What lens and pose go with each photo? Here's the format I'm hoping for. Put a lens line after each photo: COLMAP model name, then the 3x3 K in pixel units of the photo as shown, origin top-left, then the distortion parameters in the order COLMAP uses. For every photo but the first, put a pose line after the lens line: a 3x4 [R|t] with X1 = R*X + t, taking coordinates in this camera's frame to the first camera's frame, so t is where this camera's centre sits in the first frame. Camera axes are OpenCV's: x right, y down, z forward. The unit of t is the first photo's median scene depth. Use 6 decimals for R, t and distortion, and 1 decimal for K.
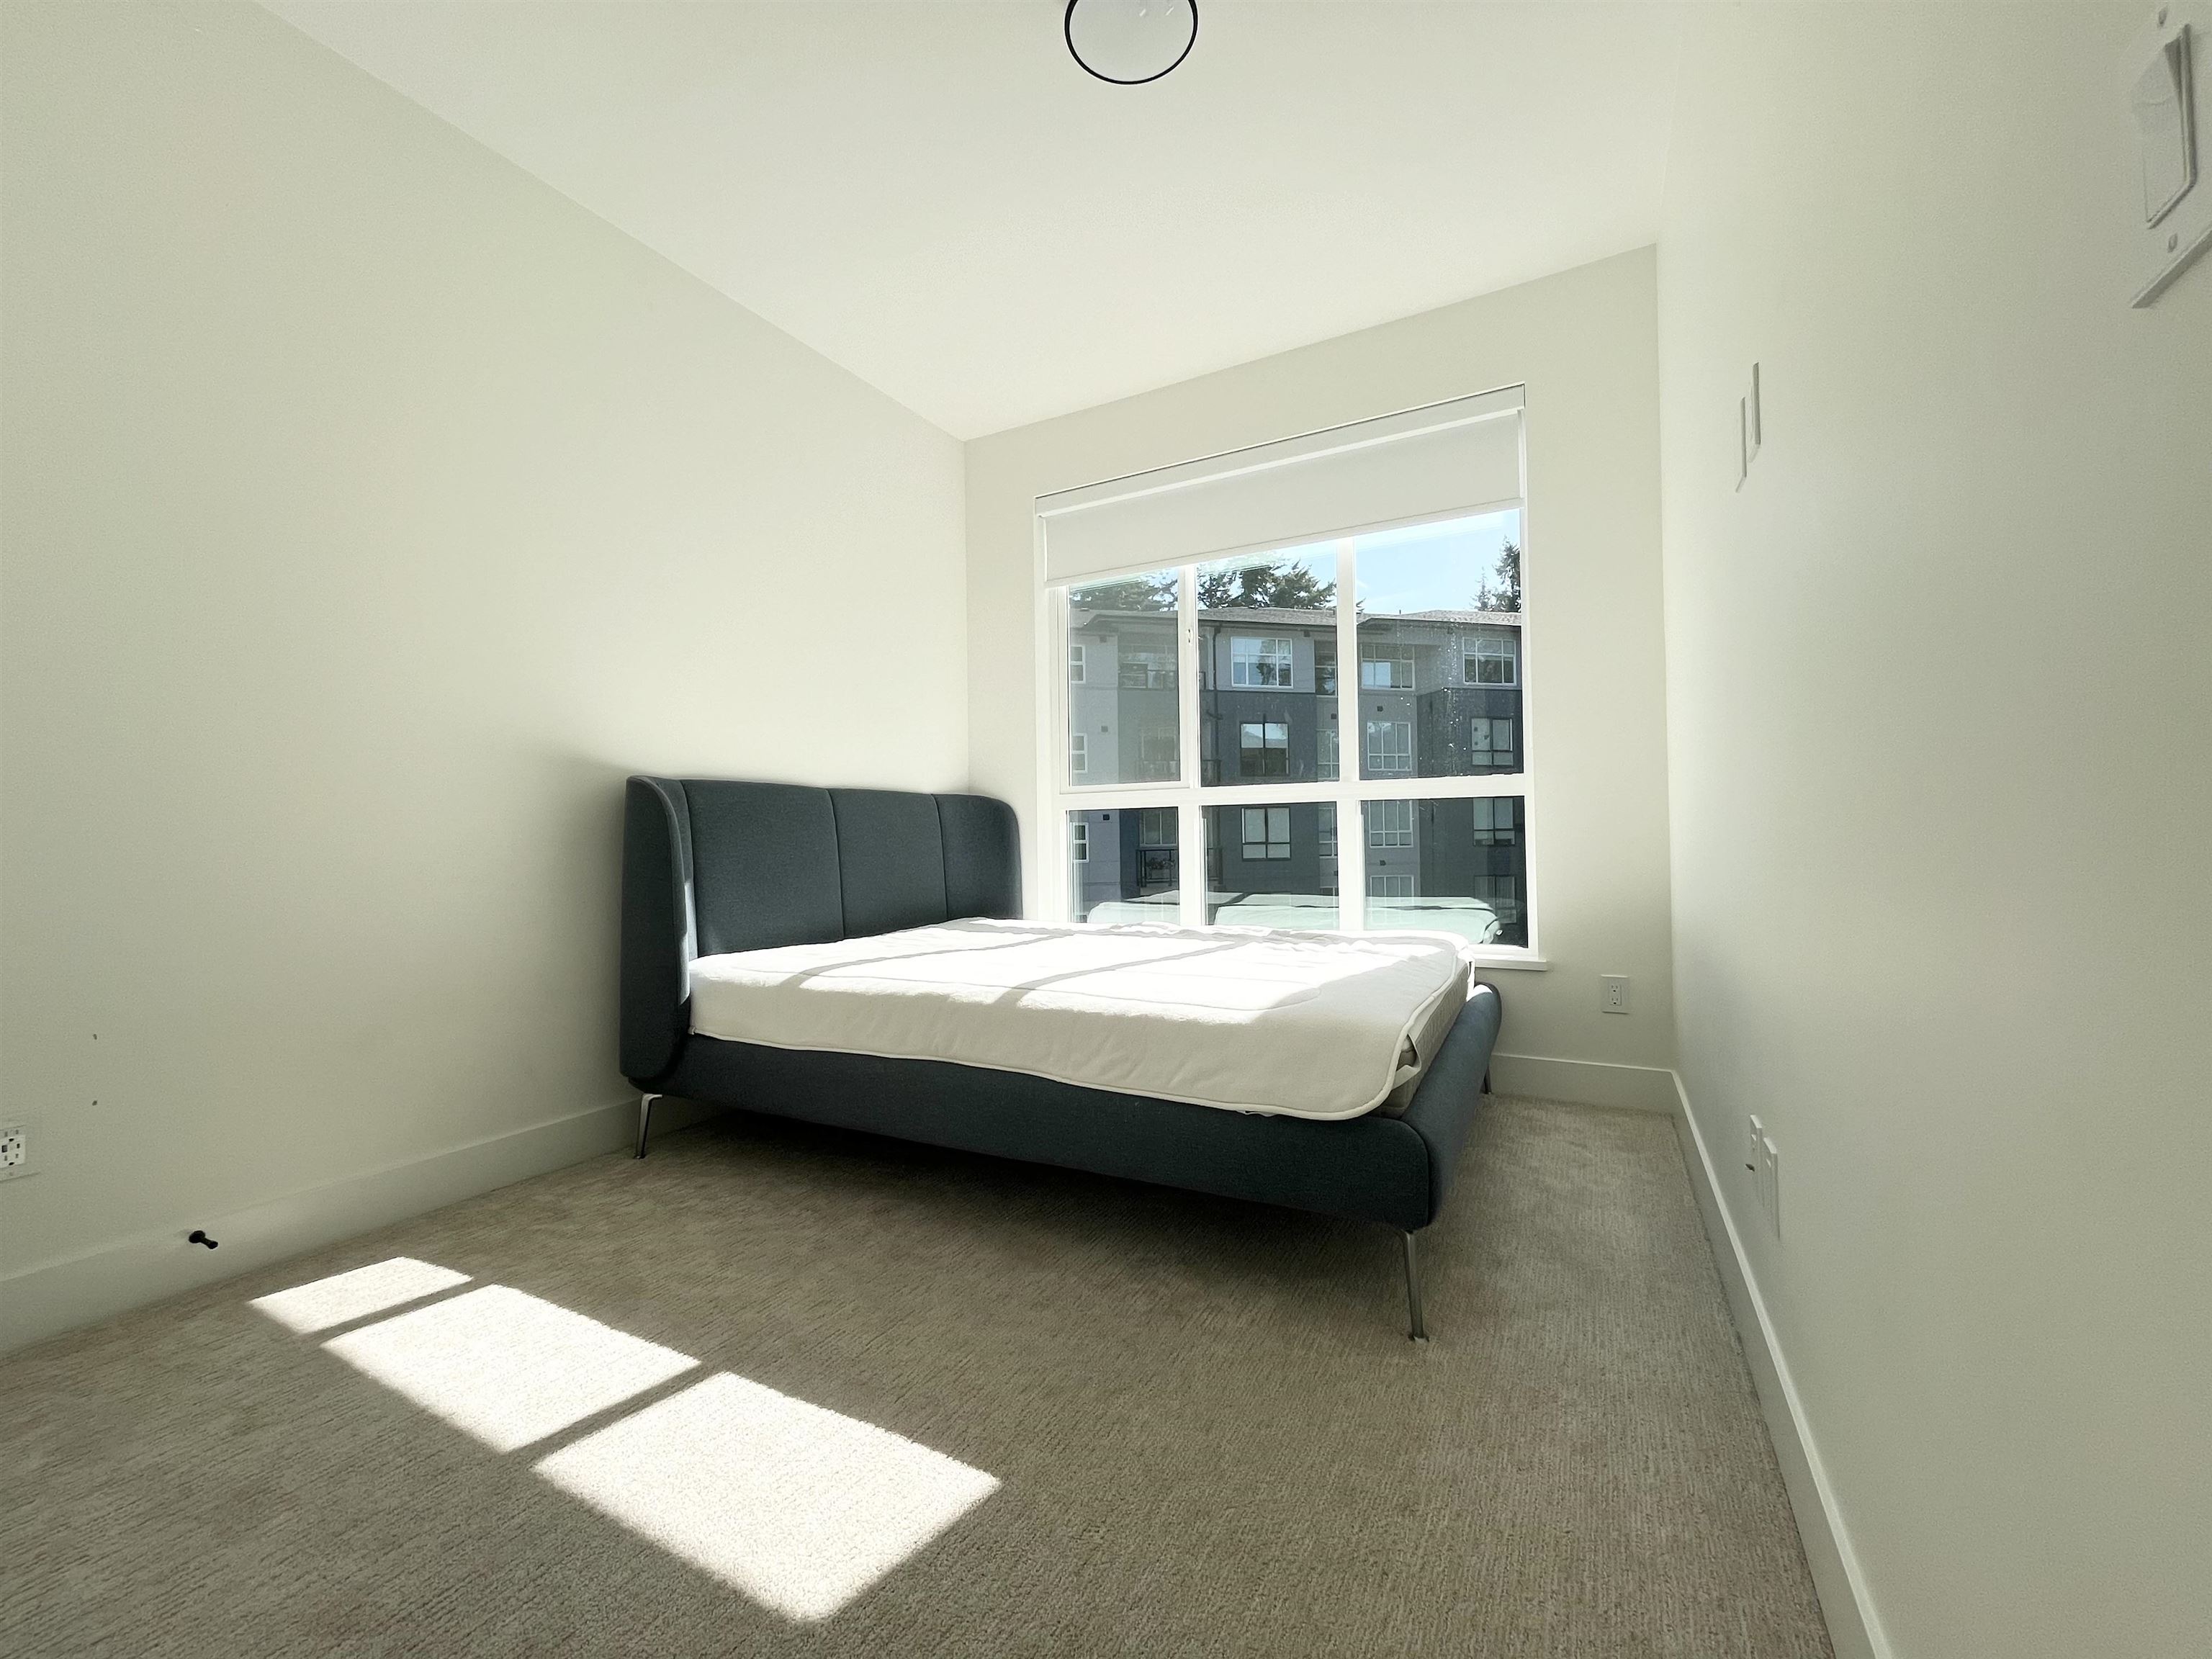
lens RADIAL K [[892.4, 0, 1106.1], [0, 892.4, 825.2], [0, 0, 1]] dist [0.000487, 0.000435]
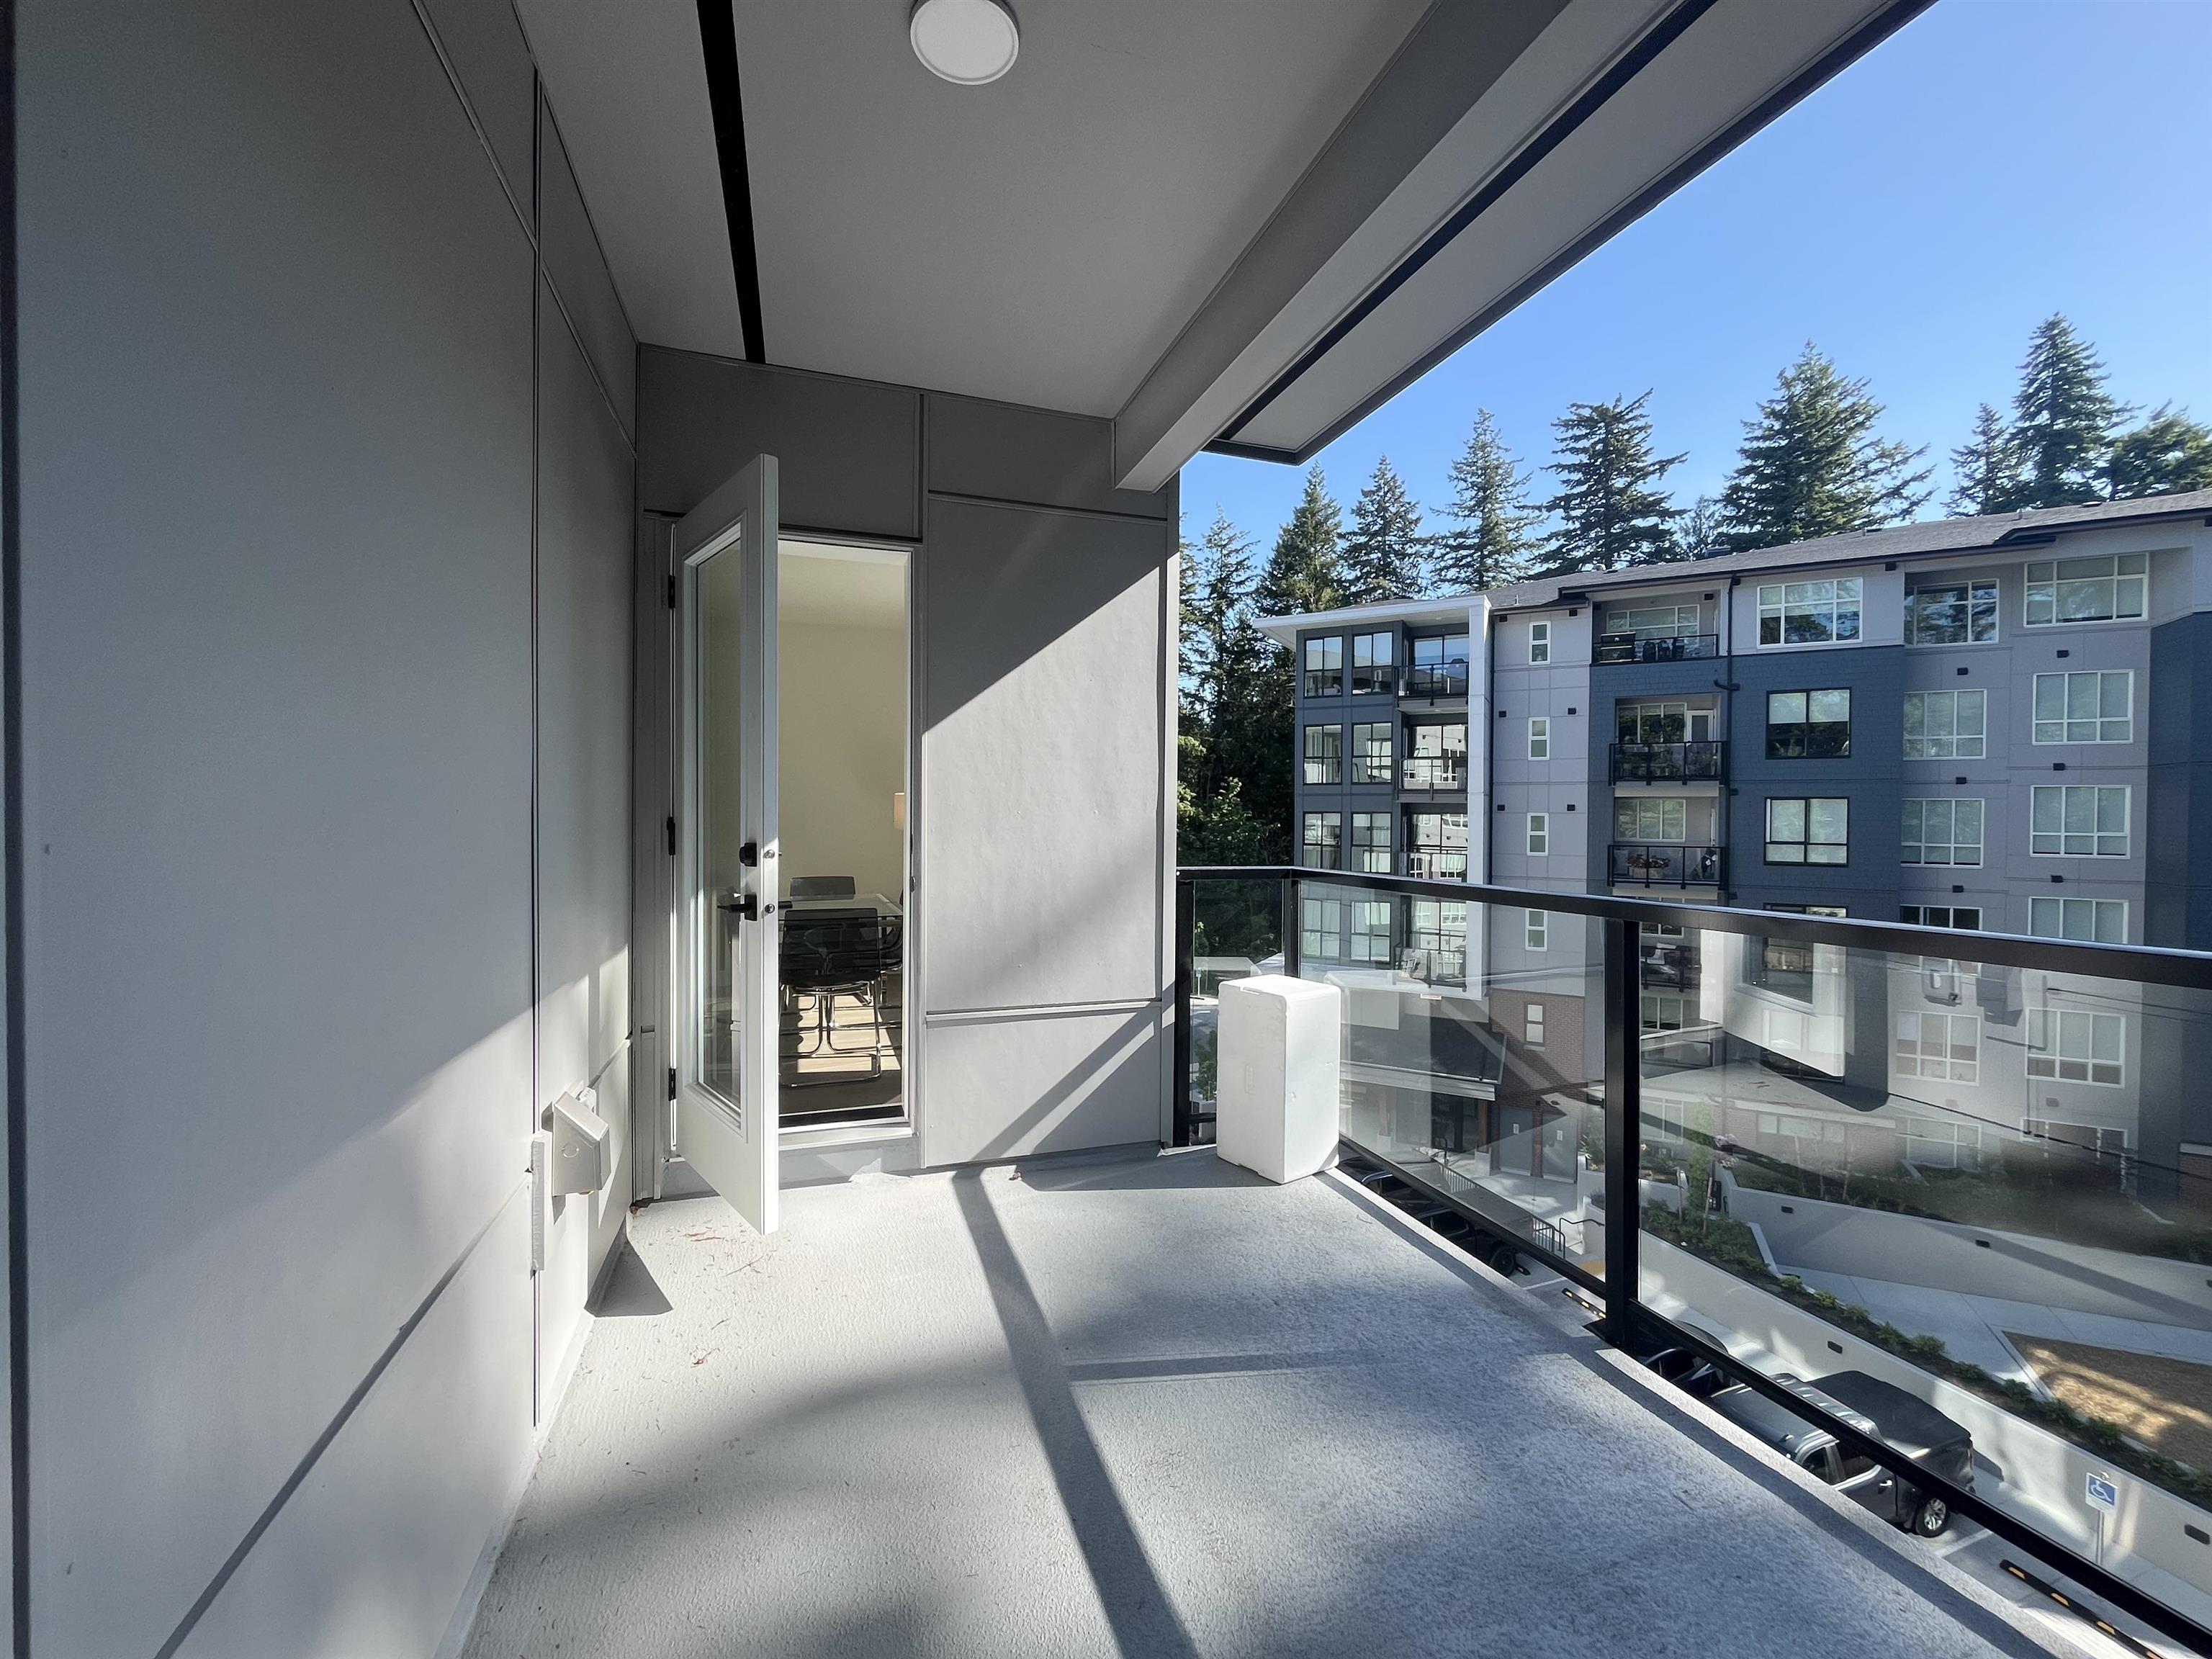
lens RADIAL K [[892.4, 0, 1108.4], [0, 892.4, 825.6], [0, 0, 1]] dist [0.000487, 0.000435]
pose [[0.732799, 0.031118, -0.679734, 0.260612], [-0.010102, 0.999341, 0.034860, -0.016604], [0.680371, -0.018679, 0.732630, 0.000588]]
